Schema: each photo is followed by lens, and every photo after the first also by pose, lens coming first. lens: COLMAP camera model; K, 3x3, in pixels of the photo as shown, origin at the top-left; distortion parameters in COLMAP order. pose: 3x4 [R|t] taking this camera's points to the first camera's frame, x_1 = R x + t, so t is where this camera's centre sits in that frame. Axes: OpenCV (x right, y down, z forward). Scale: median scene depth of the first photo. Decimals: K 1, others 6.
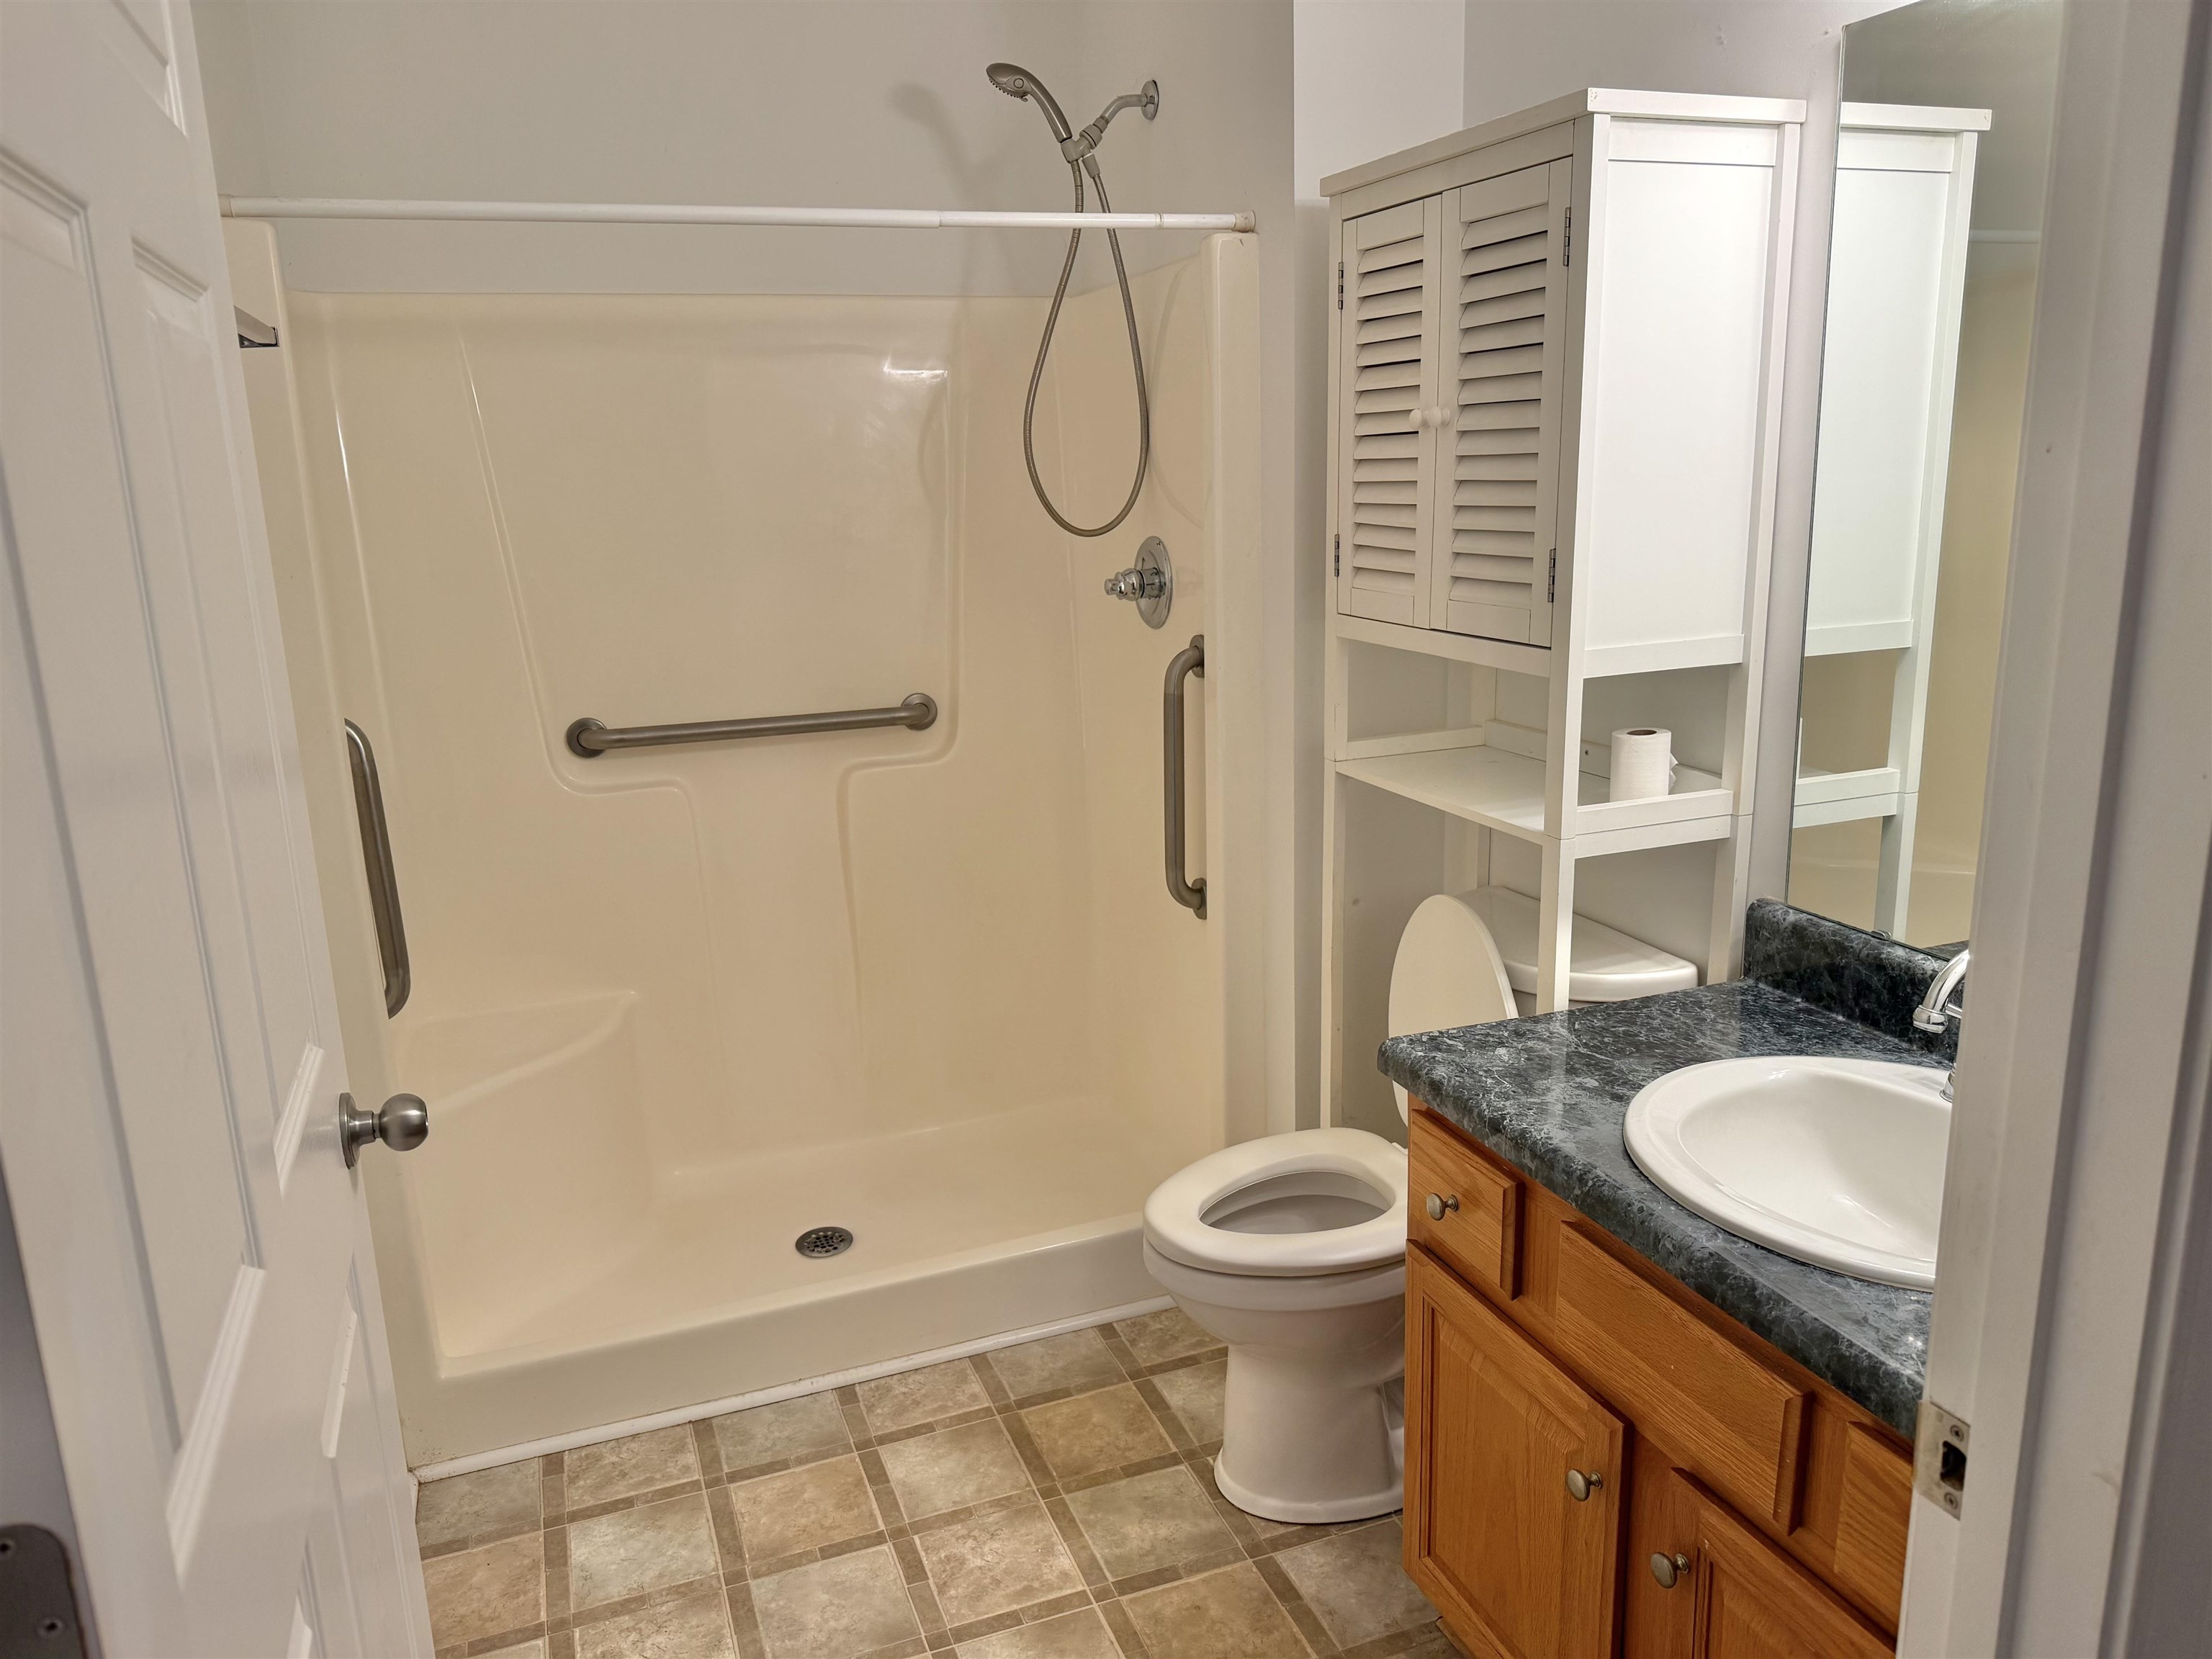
lens RADIAL K [[1568.8, 0, 1115.4], [0, 1568.8, 828.6], [0, 0, 1]] dist [0.020270, -0.037256]
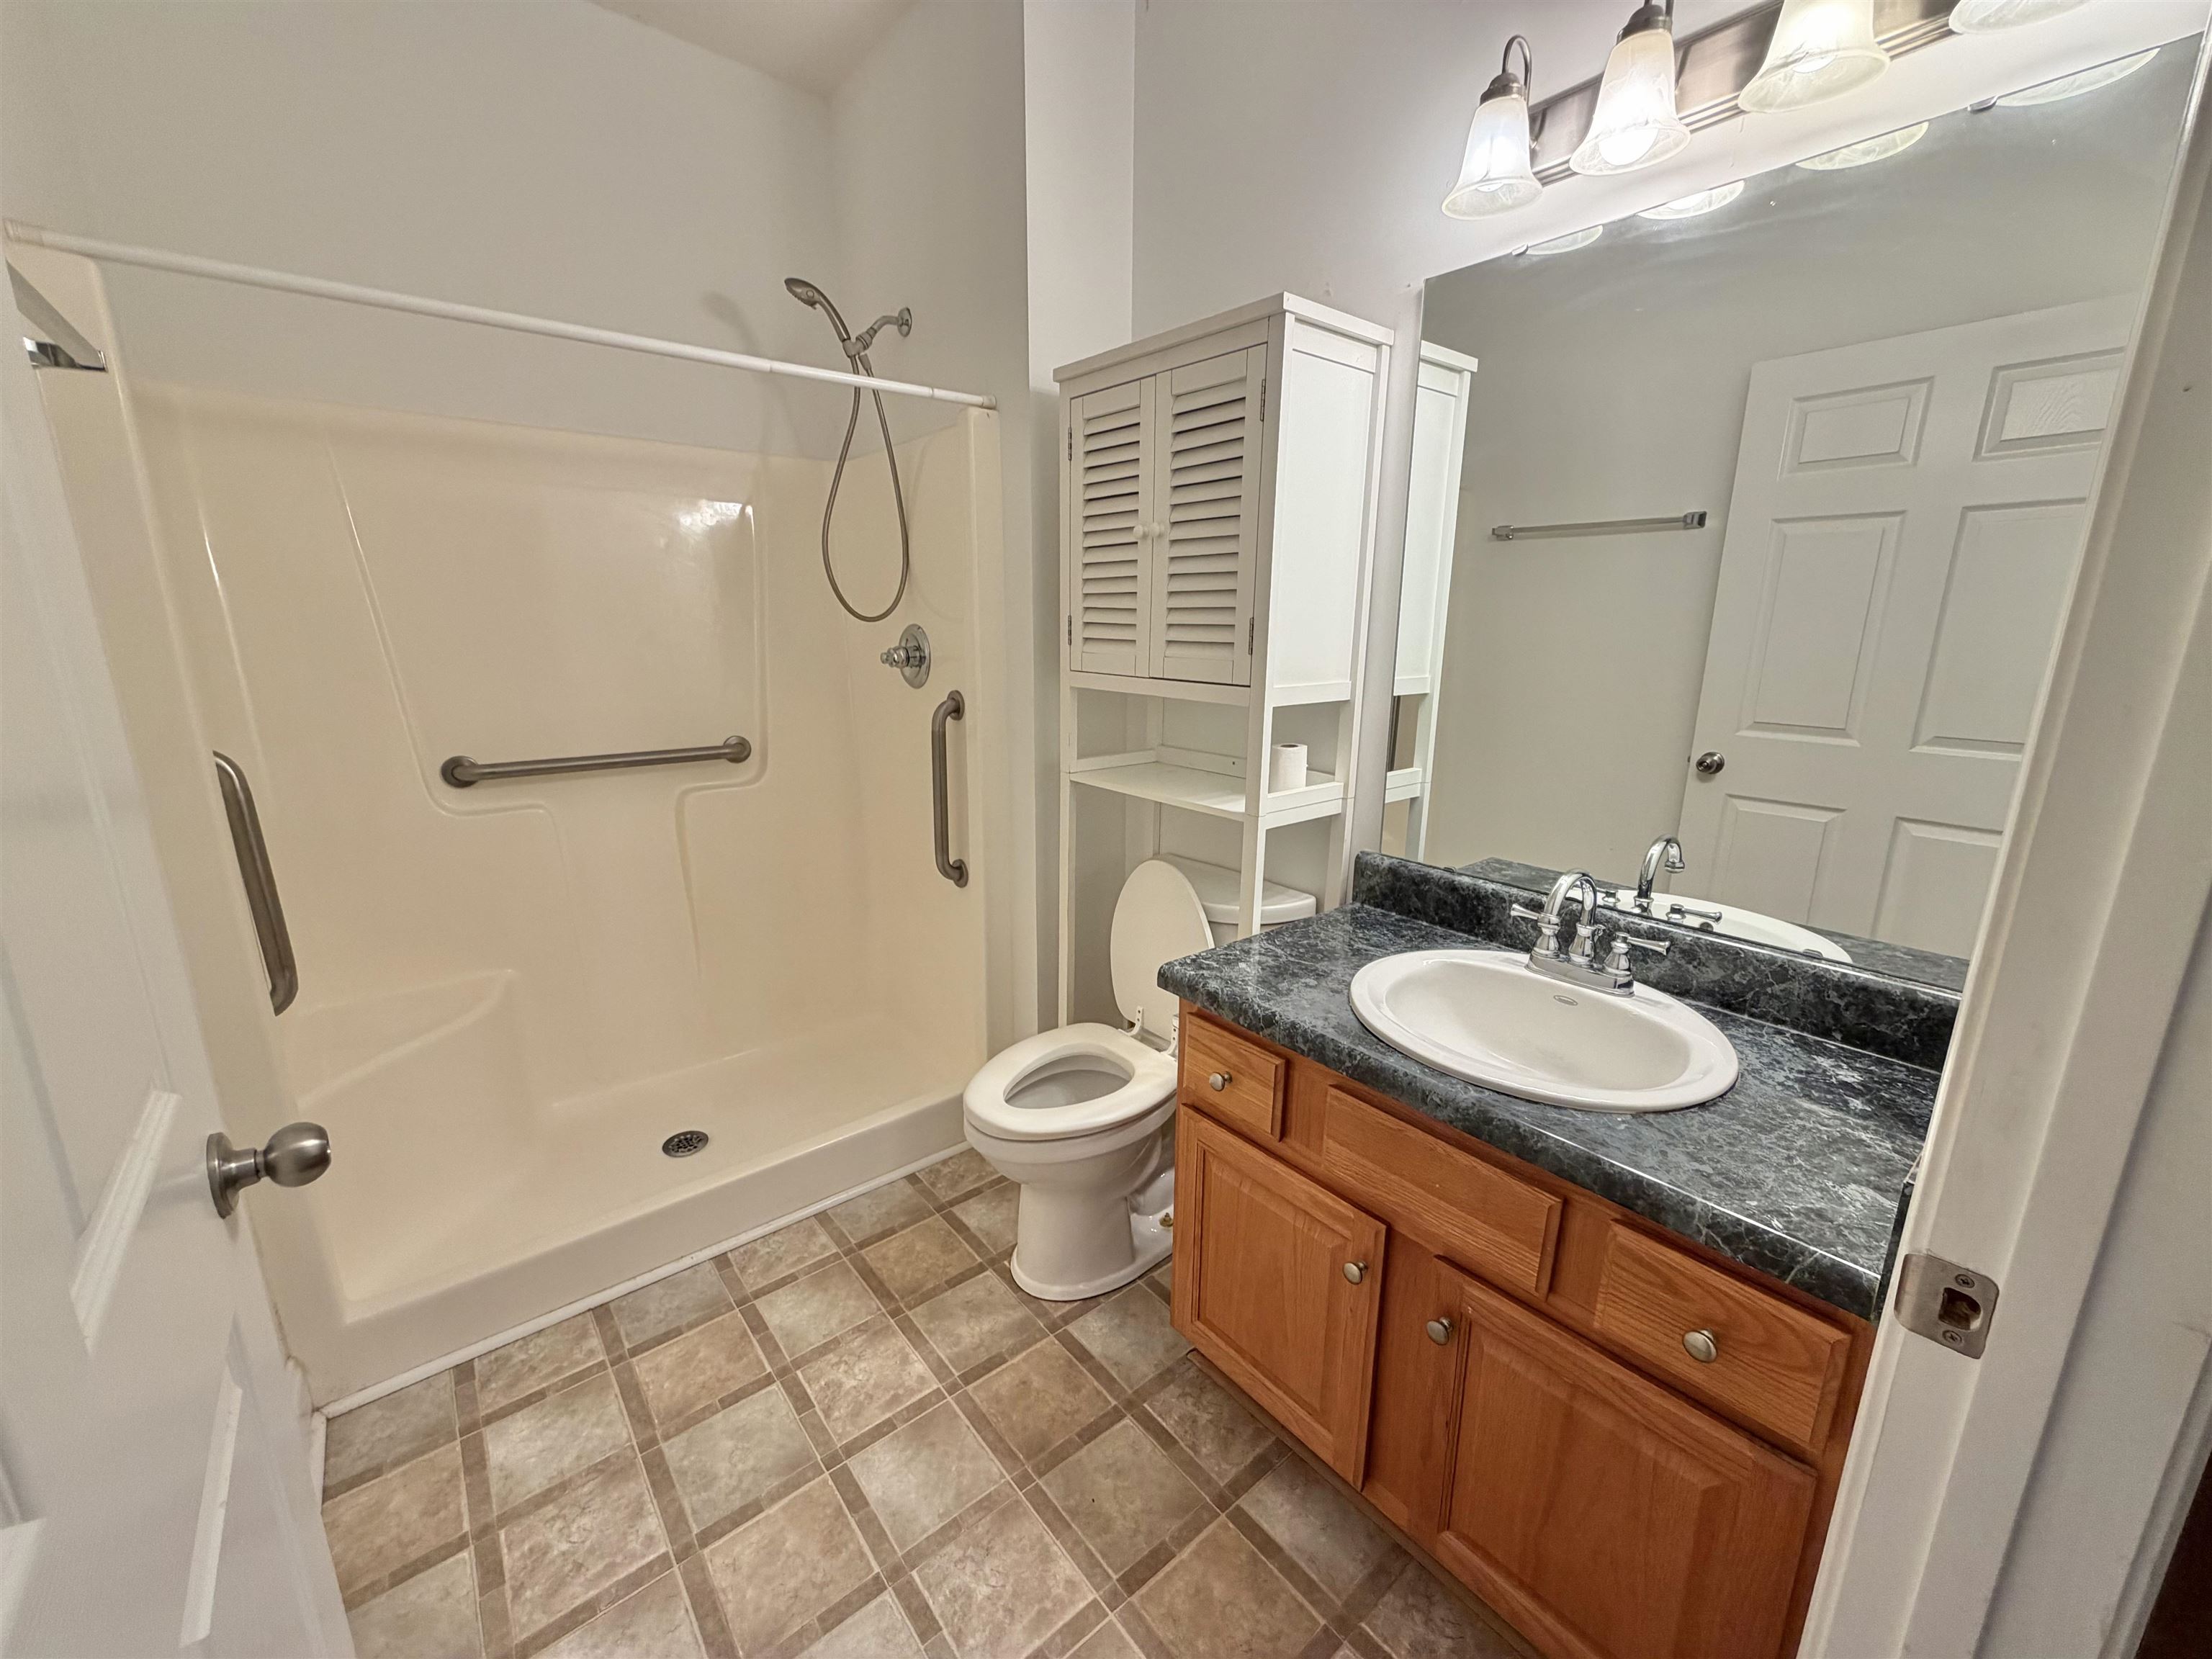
lens RADIAL K [[887.0, 0, 1111.7], [0, 887.0, 830.0], [0, 0, 1]] dist [-0.008047, 0.003052]
pose [[0.945873, -0.039182, 0.322162, -0.103624], [0.039356, 0.999207, 0.005975, 0.007981], [-0.322141, 0.007027, 0.946666, 0.229694]]
